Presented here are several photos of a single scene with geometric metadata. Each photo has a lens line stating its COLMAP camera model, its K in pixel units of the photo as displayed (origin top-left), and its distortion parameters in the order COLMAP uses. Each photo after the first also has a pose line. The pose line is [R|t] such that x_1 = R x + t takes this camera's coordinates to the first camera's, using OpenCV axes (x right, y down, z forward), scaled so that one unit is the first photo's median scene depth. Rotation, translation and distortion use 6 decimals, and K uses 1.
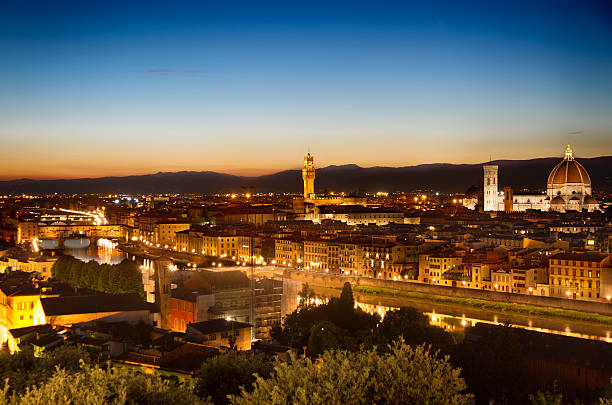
lens RADIAL K [[890.3, 0, 305.1], [0, 890.3, 203.3], [0, 0, 1]] dist [0.069806, 0.001911]
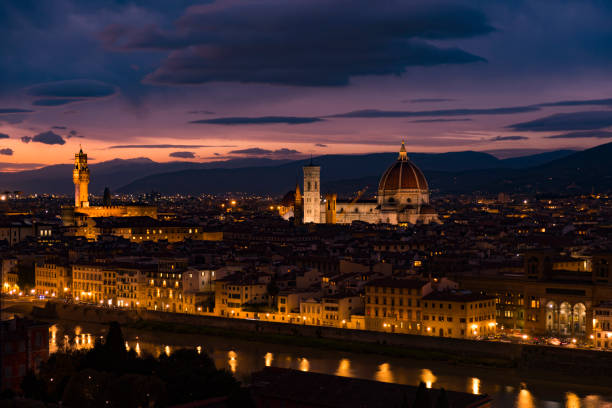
lens RADIAL K [[1154.7, 0, 330.4], [0, 1154.7, 203.3], [0, 0, 1]] dist [-0.060078, 0.199903]
pose [[0.977585, 0.002424, 0.210525, 0.007736], [-0.001785, 0.999993, -0.003222, -0.010427], [-0.210531, 0.002774, 0.977583, -0.054059]]
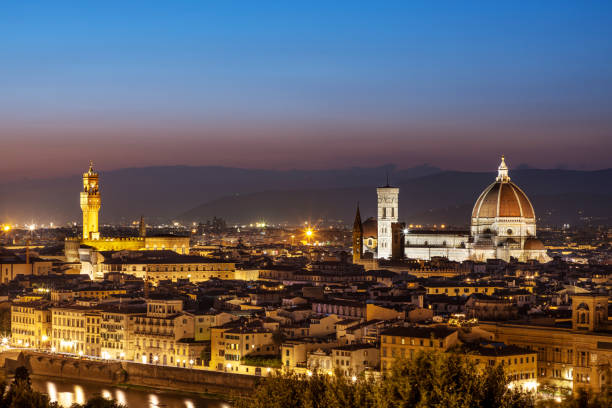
lens RADIAL K [[1513.3, 0, 305.4], [0, 1513.3, 202.5], [0, 0, 1]] dist [0.111295, 0.065459]
pose [[0.994952, 0.007853, 0.100043, 0.078334], [-0.005488, 0.999700, -0.023891, -0.011046], [-0.100200, 0.023222, 0.994696, -0.150512]]
